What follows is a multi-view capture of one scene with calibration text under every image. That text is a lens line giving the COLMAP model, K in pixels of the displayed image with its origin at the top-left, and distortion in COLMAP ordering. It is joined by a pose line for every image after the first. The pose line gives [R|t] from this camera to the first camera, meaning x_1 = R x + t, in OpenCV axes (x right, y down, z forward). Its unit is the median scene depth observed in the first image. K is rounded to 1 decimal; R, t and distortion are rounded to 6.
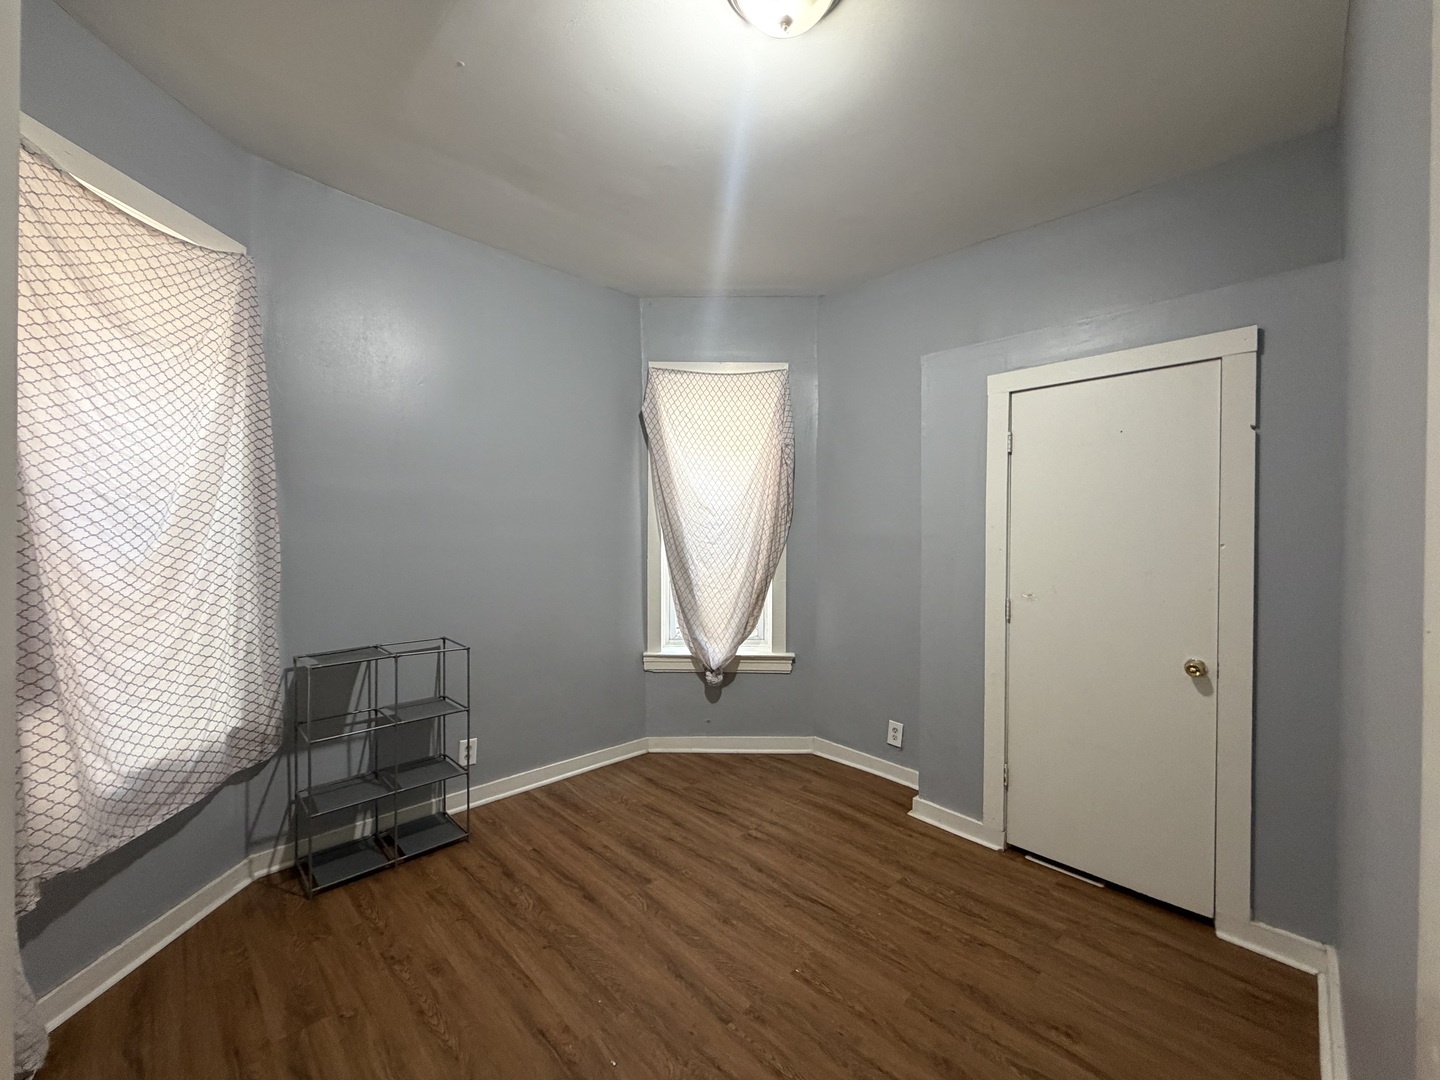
lens RADIAL K [[573.9, 0, 718.6], [0, 573.9, 541.3], [0, 0, 1]] dist [0.000928, -0.000226]
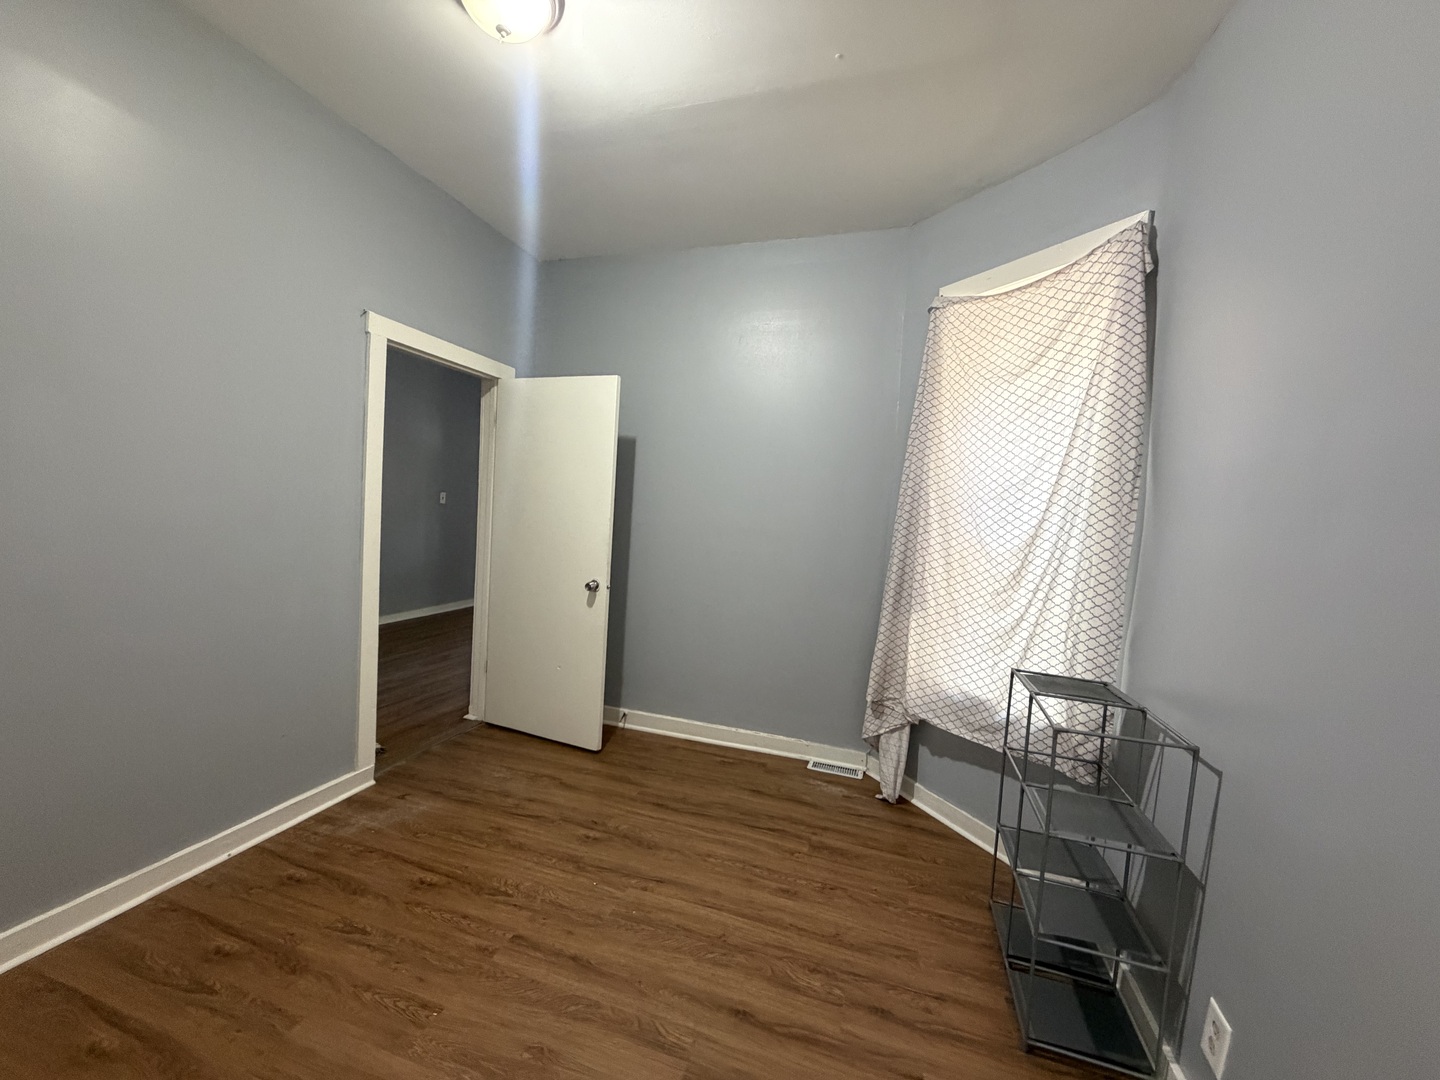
lens RADIAL K [[573.9, 0, 720.2], [0, 573.9, 541.4], [0, 0, 1]] dist [0.000928, -0.000226]
pose [[-0.879314, -0.030849, -0.475241, 0.192160], [-0.076456, 0.994100, 0.076933, -0.029351], [0.470064, 0.103984, -0.876486, 1.860306]]
